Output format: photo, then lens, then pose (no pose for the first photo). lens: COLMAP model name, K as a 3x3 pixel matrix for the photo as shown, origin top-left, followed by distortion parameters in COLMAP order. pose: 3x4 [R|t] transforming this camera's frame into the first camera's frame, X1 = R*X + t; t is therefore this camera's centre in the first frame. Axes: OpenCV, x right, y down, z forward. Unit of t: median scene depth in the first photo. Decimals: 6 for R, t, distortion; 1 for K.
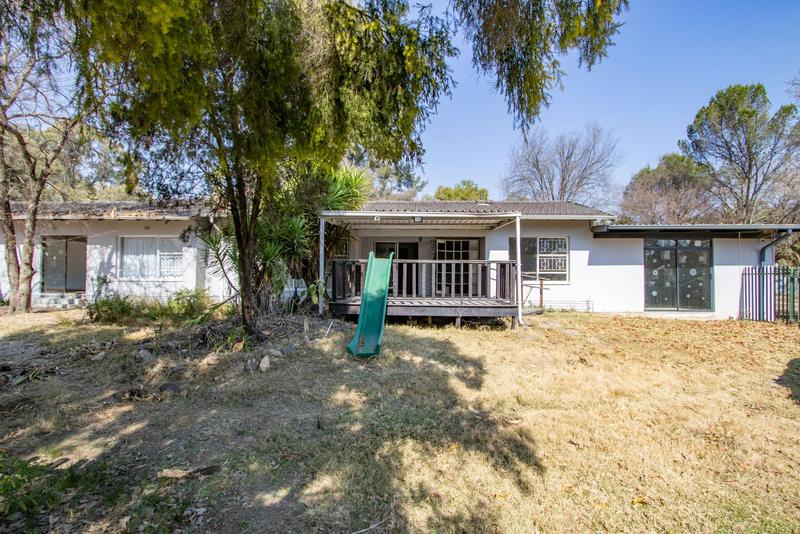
lens RADIAL K [[387.4, 0, 403.8], [0, 387.4, 265.1], [0, 0, 1]] dist [-0.015990, 0.000232]
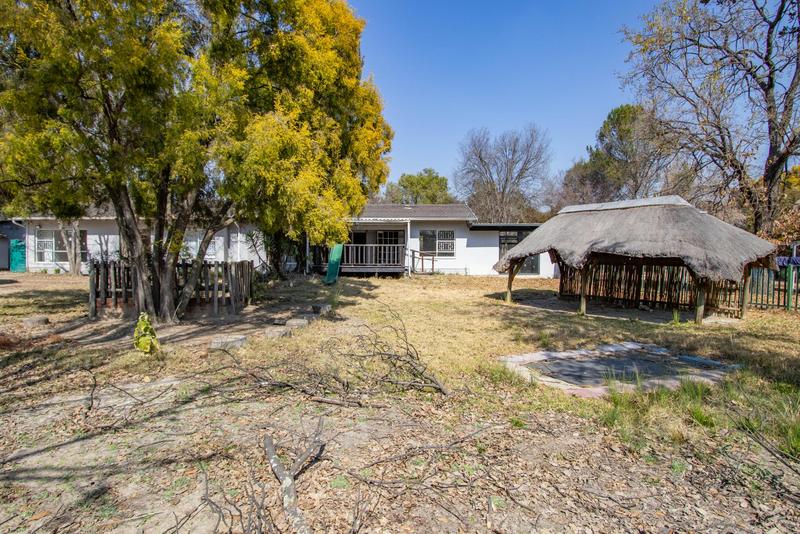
lens RADIAL K [[439.1, 0, 400.0], [0, 439.1, 267.0], [0, 0, 1]] dist [-0.014564, 0.001016]
pose [[0.998861, -0.006471, 0.047274, 0.102151], [0.004547, 0.999161, 0.040697, 0.007823], [-0.047498, -0.040435, 0.998053, -0.865629]]
